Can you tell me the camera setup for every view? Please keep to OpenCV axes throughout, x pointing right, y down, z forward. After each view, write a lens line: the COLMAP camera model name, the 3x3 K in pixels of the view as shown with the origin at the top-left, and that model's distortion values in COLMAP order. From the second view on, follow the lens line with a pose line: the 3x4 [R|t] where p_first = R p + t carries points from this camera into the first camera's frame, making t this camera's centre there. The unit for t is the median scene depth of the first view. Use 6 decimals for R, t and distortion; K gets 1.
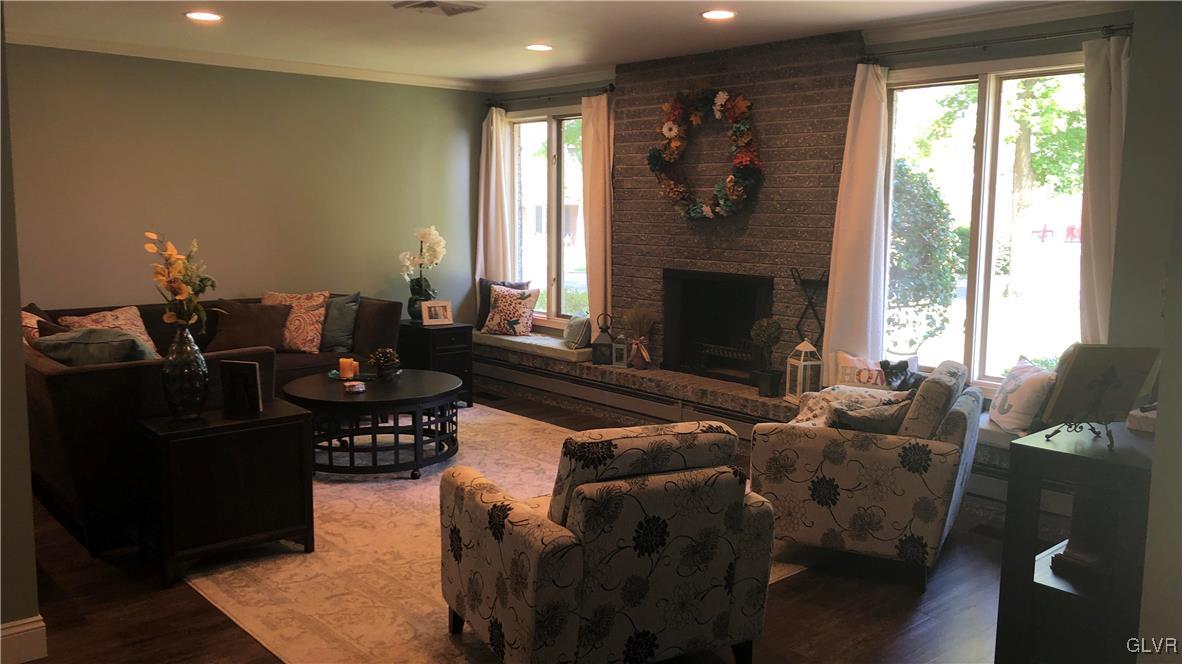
lens RADIAL K [[957.1, 0, 593.3], [0, 957.1, 329.1], [0, 0, 1]] dist [0.033094, -0.026274]
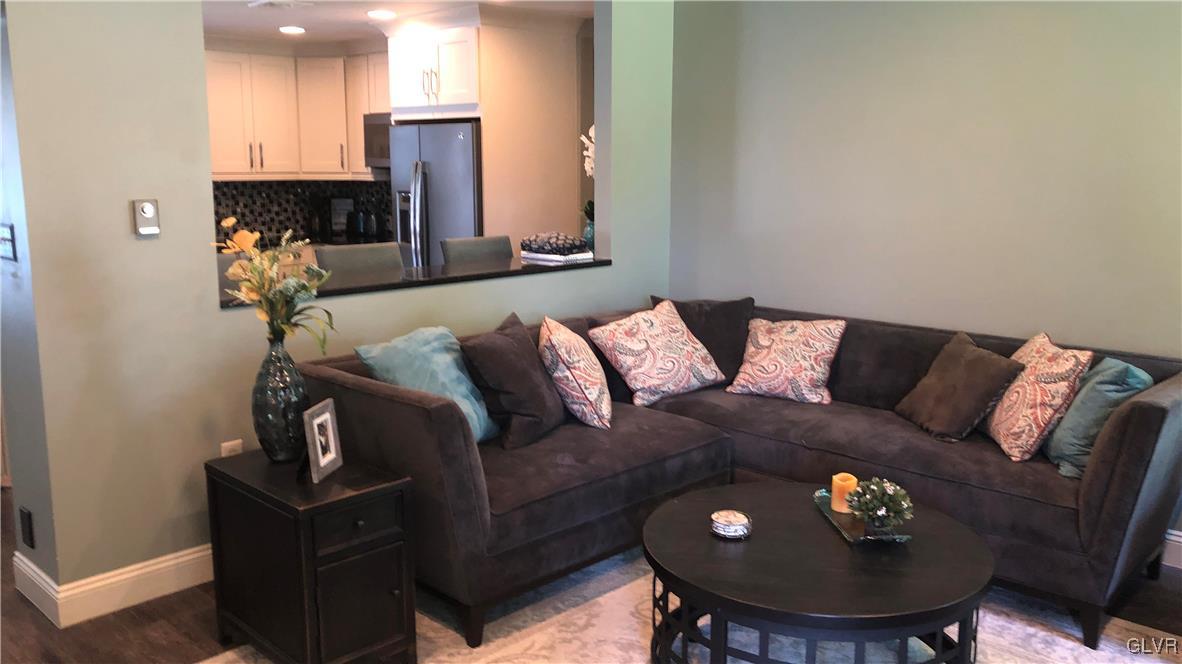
lens RADIAL K [[957.1, 0, 584.3], [0, 957.1, 330.3], [0, 0, 1]] dist [0.033094, -0.026274]
pose [[0.082637, 0.164859, -0.982849, 0.206977], [-0.132910, 0.979235, 0.153078, -0.095746], [0.987677, 0.117981, 0.102832, 0.694122]]
